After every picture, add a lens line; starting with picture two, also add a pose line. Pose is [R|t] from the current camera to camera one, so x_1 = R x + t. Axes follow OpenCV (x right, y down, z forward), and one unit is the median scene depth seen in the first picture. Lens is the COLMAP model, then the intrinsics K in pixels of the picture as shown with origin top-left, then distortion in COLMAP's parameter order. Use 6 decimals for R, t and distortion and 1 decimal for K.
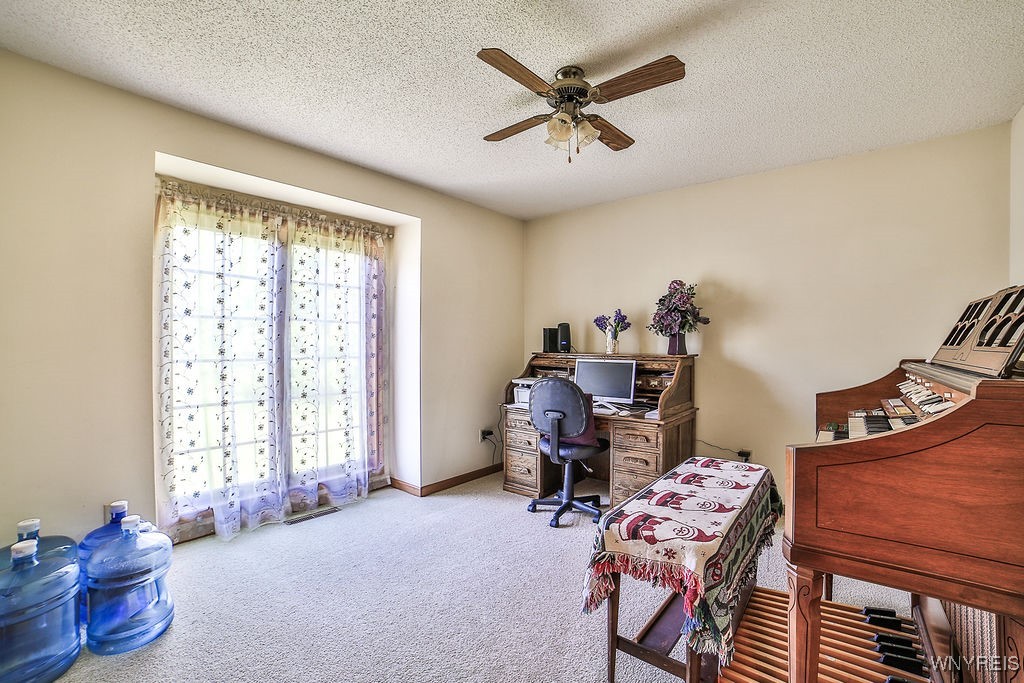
lens RADIAL K [[447.9, 0, 513.8], [0, 447.9, 346.5], [0, 0, 1]] dist [-0.120490, 0.046493]
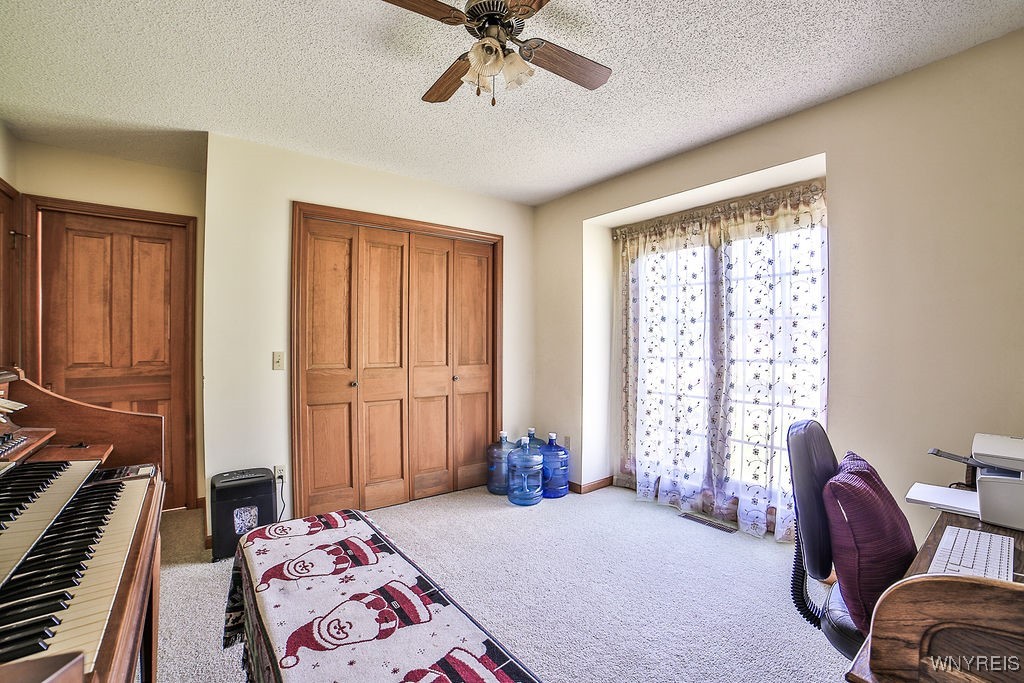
lens RADIAL K [[438.8, 0, 516.2], [0, 438.8, 343.8], [0, 0, 1]] dist [-0.096316, 0.031799]
pose [[-0.243971, 0.000171, -0.969782, 0.912352], [-0.005279, 0.999985, 0.001505, -0.010795], [0.969768, 0.005487, -0.243967, 1.333155]]
